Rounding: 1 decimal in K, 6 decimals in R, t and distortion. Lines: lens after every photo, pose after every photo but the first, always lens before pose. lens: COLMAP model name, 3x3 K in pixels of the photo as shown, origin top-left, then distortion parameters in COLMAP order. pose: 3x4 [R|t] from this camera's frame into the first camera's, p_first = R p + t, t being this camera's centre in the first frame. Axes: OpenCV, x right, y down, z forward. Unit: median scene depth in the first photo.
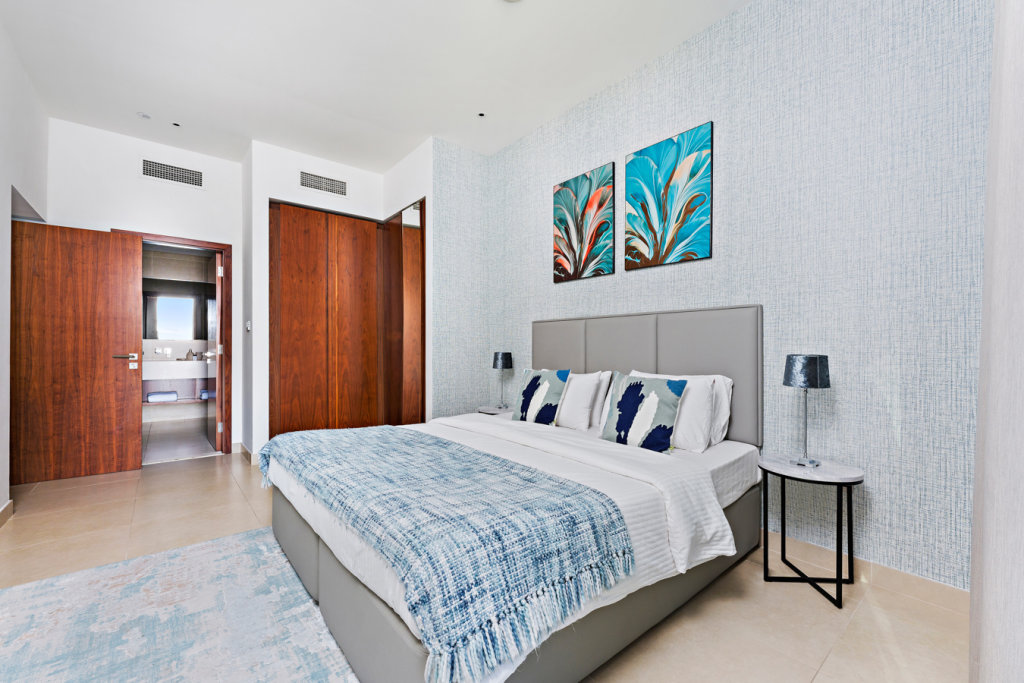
lens RADIAL K [[417.5, 0, 512.0], [0, 417.5, 341.5], [0, 0, 1]] dist [-0.000297, 0.000048]
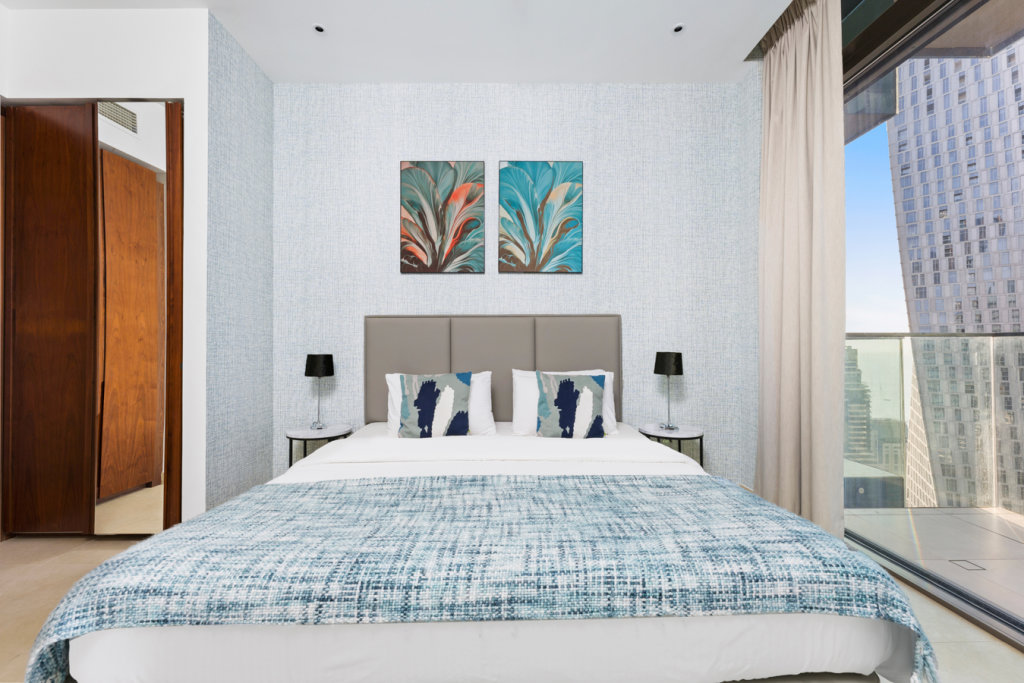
lens RADIAL K [[404.9, 0, 506.9], [0, 404.9, 335.7], [0, 0, 1]] dist [0.001396, 0.000297]
pose [[0.634509, 0.015930, 0.772751, -0.501199], [-0.008763, 0.999872, -0.013416, -0.001191], [-0.772866, 0.001741, 0.634567, 0.370459]]
